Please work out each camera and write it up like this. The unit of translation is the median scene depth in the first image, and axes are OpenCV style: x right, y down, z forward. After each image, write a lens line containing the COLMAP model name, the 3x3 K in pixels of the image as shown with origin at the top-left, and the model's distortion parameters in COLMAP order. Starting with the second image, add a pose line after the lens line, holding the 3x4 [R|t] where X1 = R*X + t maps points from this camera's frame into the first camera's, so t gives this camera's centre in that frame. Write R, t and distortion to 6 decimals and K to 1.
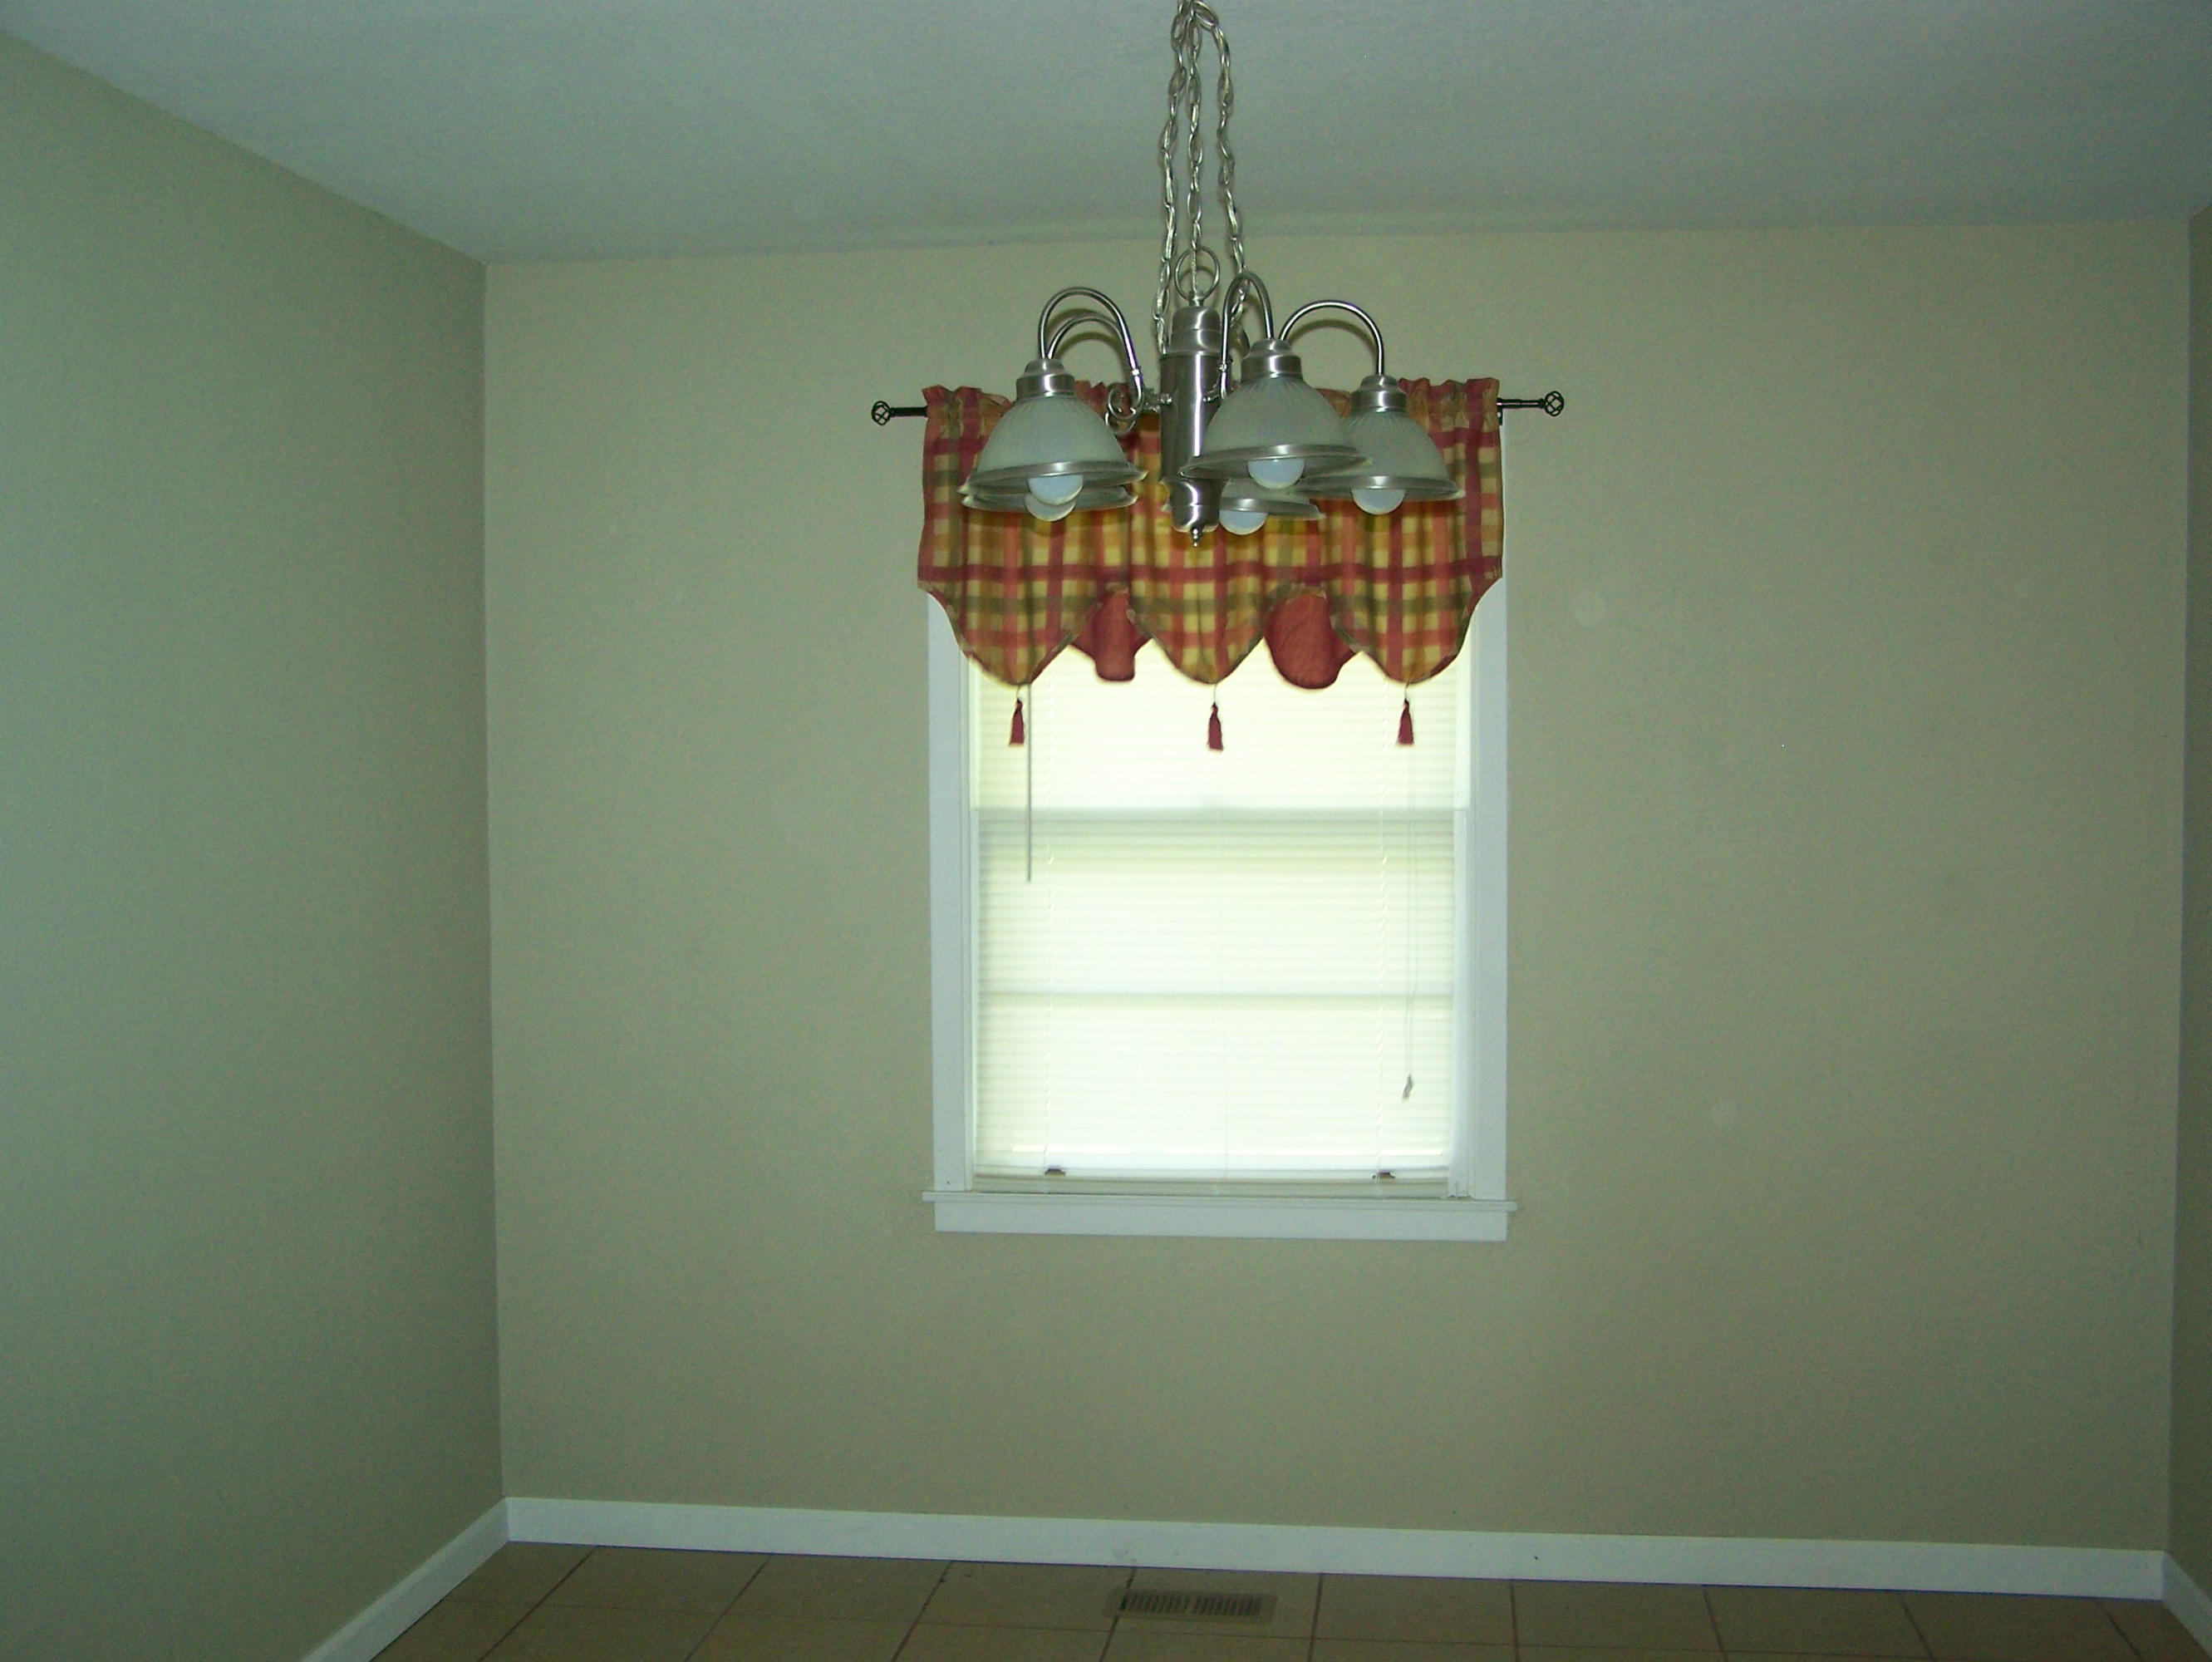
lens RADIAL K [[2486.3, 0, 1106.0], [0, 2486.3, 831.0], [0, 0, 1]] dist [-0.124906, 0.002391]
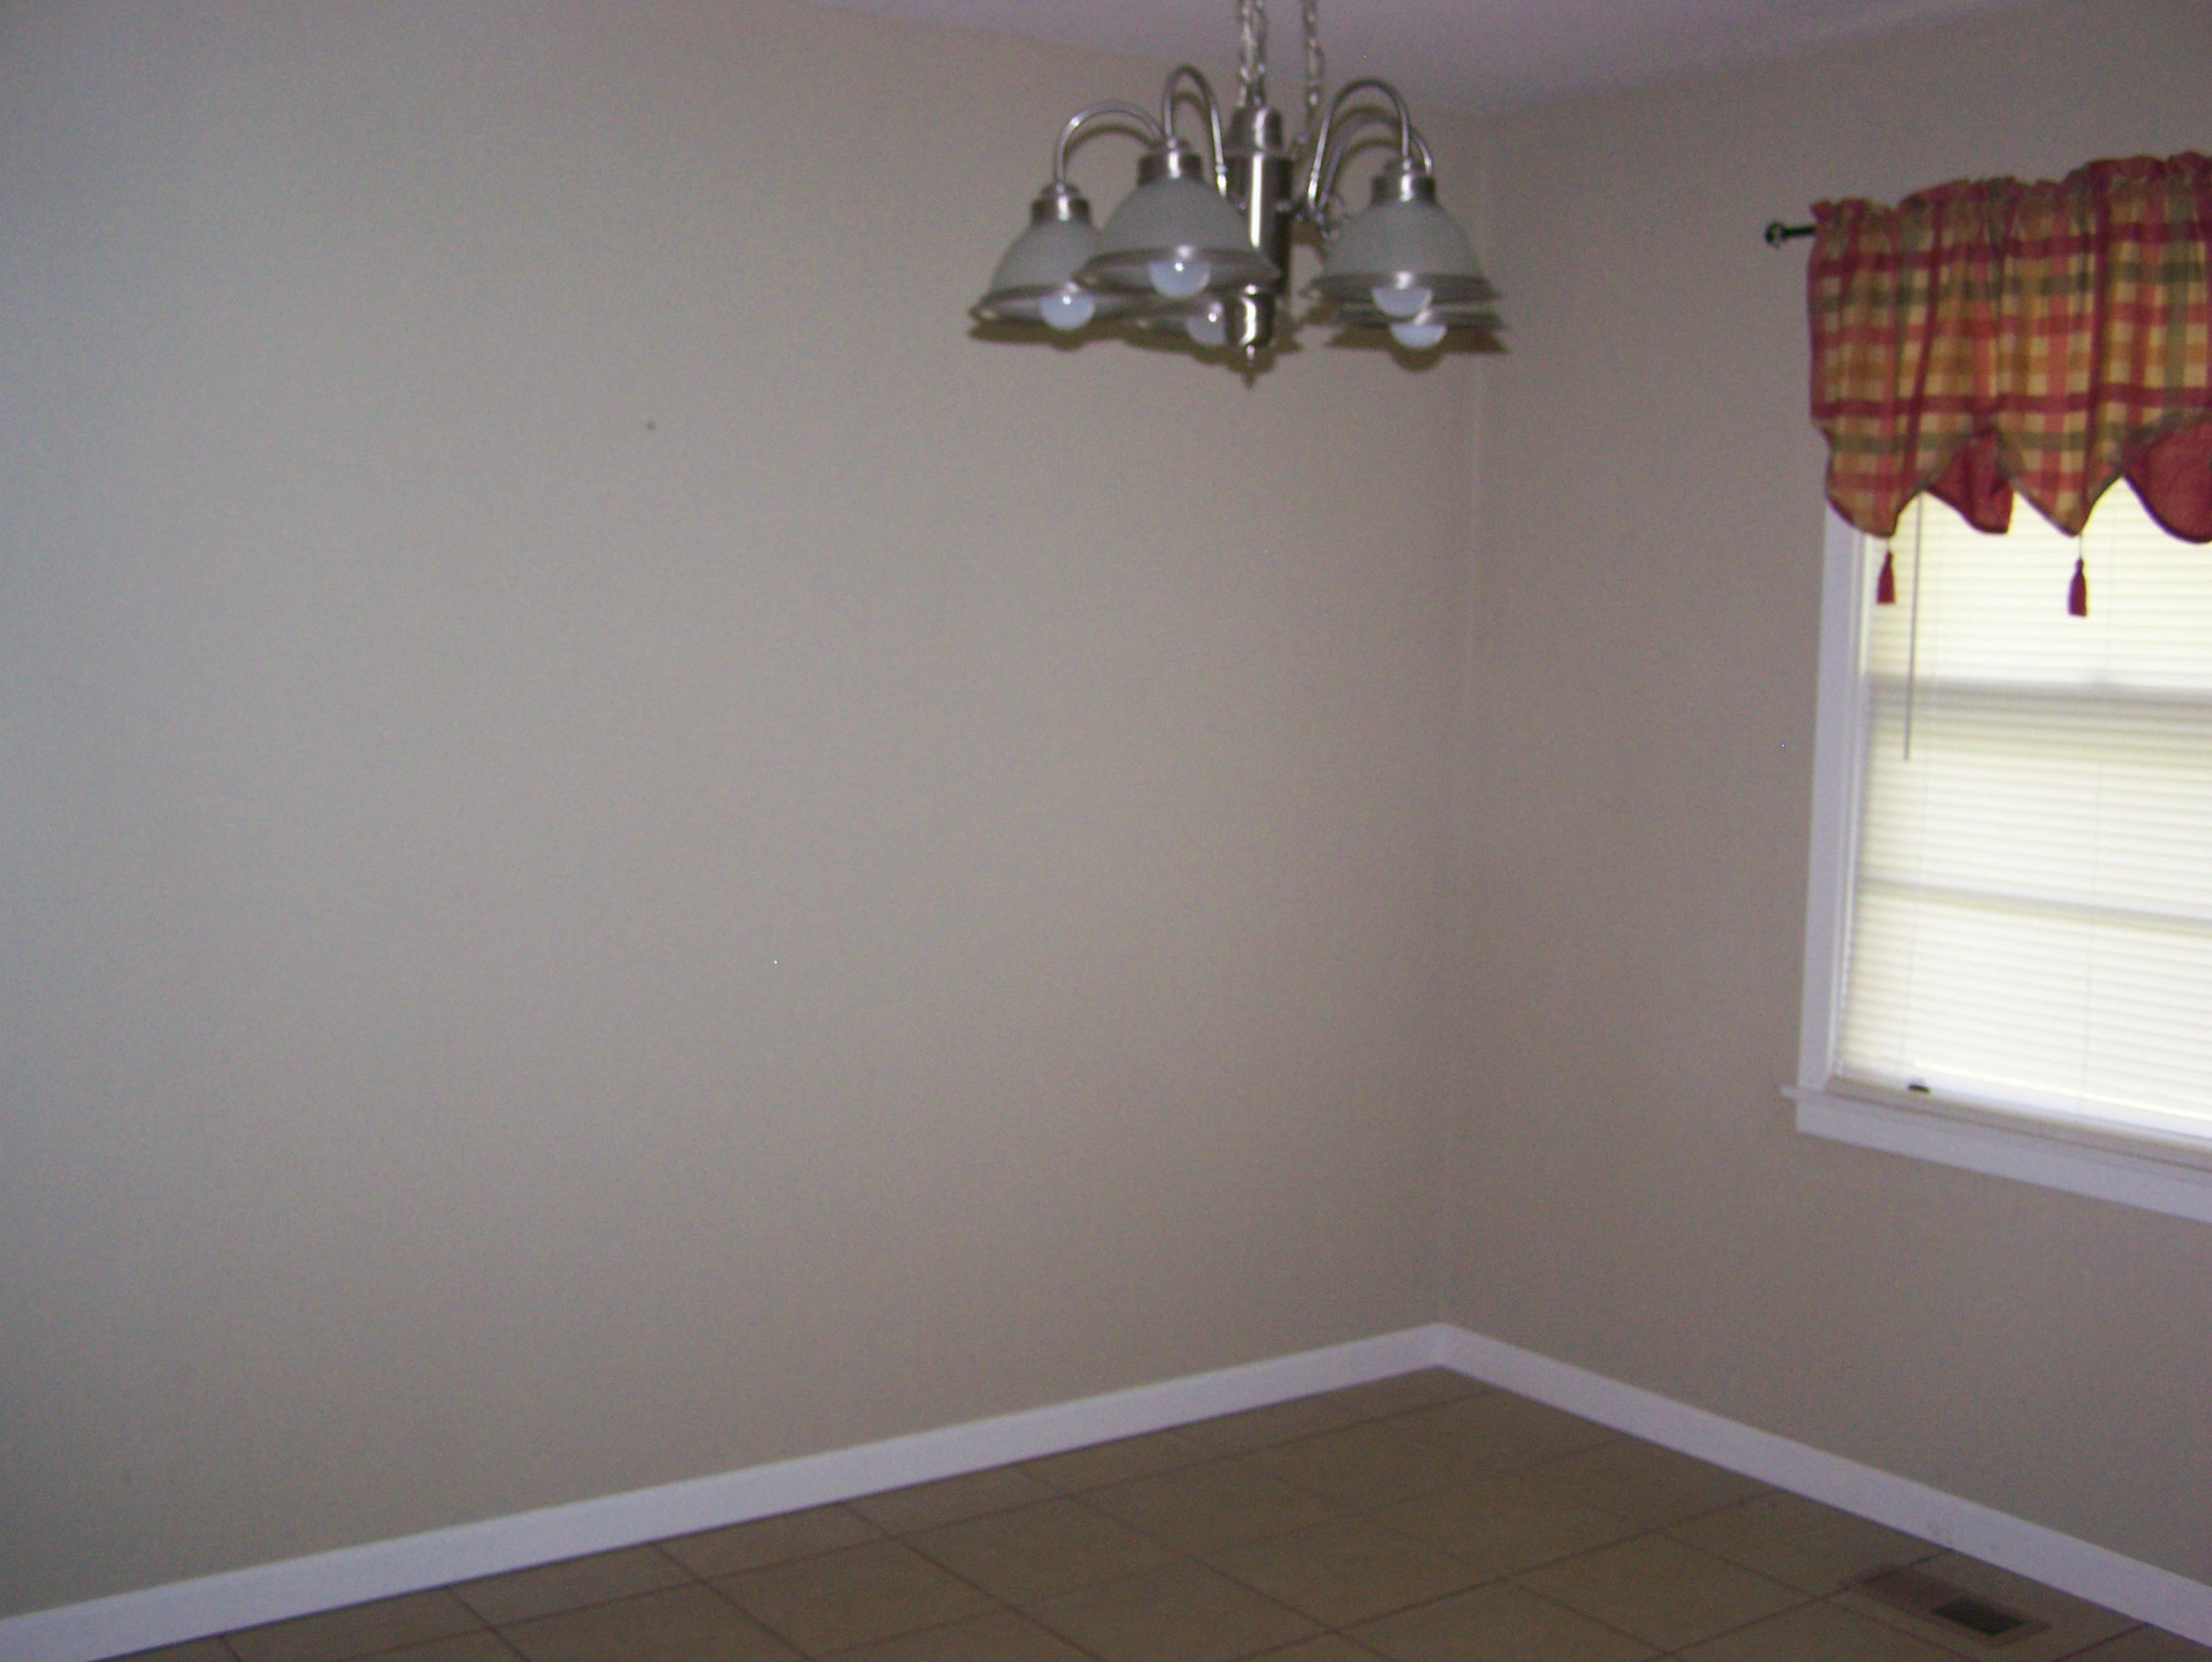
lens RADIAL K [[2512.4, 0, 1105.7], [0, 2512.4, 865.0], [0, 0, 1]] dist [-0.015988, -0.010691]
pose [[0.692341, 0.096925, -0.715032, 0.423926], [-0.055126, 0.995146, 0.081519, 0.000881], [0.719462, -0.017022, 0.694323, 0.173572]]
